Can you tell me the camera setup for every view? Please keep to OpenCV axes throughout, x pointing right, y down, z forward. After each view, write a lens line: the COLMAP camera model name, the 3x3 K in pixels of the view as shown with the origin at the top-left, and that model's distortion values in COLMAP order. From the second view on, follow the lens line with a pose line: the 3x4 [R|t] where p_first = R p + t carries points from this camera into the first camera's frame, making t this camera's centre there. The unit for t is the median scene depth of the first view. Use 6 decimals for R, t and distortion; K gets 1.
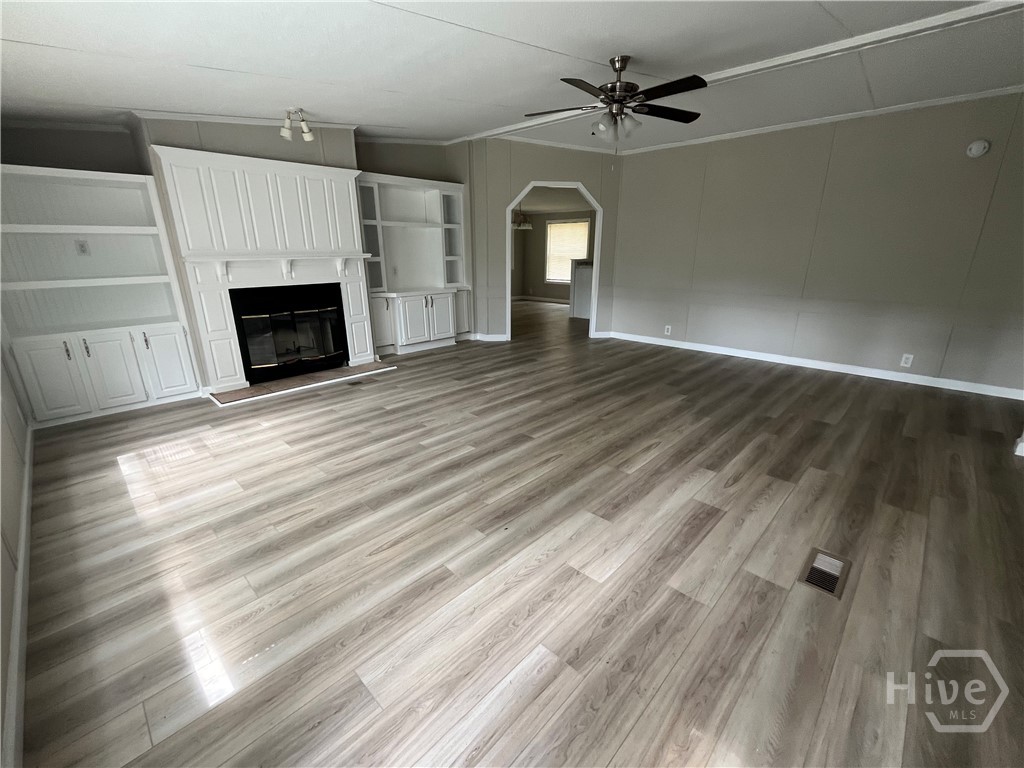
lens RADIAL K [[432.2, 0, 512.0], [0, 432.2, 384.0], [0, 0, 1]] dist [-0.002199, -0.000368]
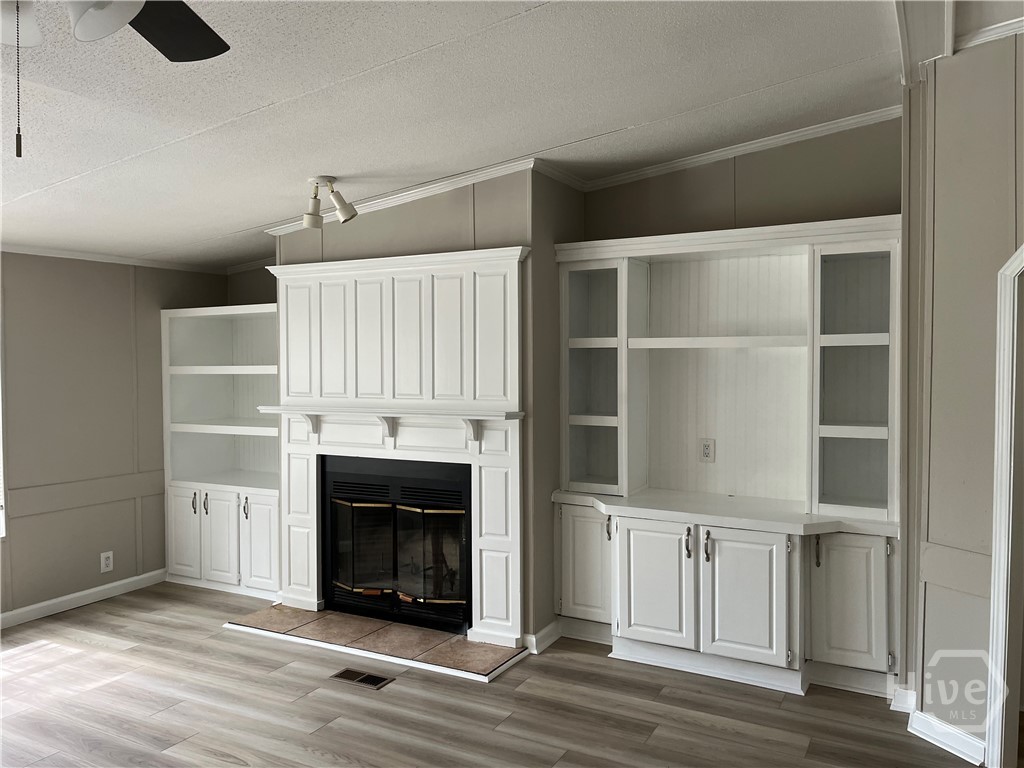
lens RADIAL K [[763.1, 0, 512.0], [0, 763.1, 384.0], [0, 0, 1]] dist [0.005619, -0.006709]
pose [[0.289252, 0.028070, -0.956841, 0.499430], [-0.282961, 0.957409, -0.057452, -0.321034], [0.914476, 0.287367, 0.284876, 0.861710]]
